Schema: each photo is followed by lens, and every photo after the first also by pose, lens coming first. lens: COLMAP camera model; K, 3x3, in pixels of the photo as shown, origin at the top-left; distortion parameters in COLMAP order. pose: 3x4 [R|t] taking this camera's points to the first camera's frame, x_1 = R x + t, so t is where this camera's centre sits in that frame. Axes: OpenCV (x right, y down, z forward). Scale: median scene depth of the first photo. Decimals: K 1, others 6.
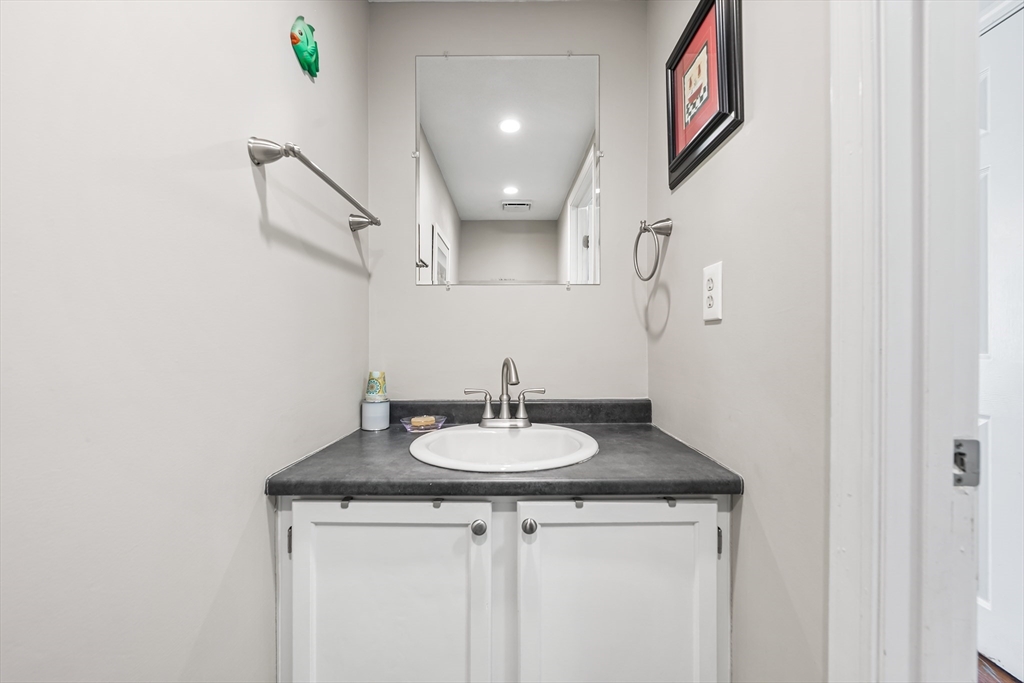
lens RADIAL K [[416.8, 0, 512.7], [0, 416.8, 337.4], [0, 0, 1]] dist [-0.003506, 0.000795]
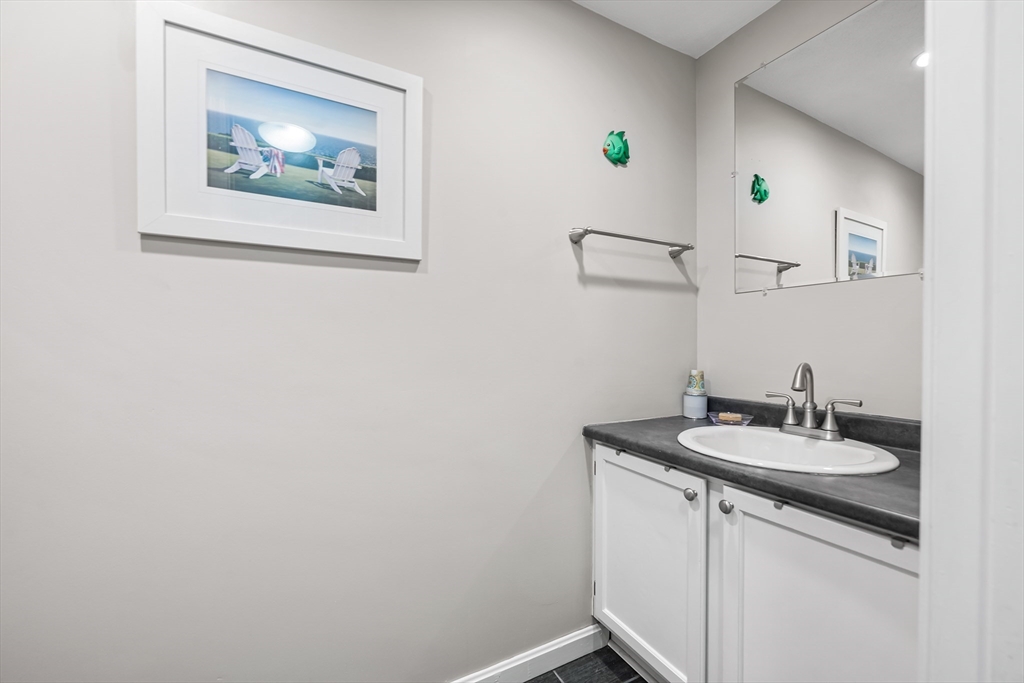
lens RADIAL K [[416.8, 0, 515.0], [0, 416.8, 343.1], [0, 0, 1]] dist [-0.003506, 0.000795]
pose [[0.478952, -0.000309, -0.877841, 0.506251], [0.006919, 0.999970, 0.003423, -0.004465], [0.877814, -0.007713, 0.478940, -0.036821]]
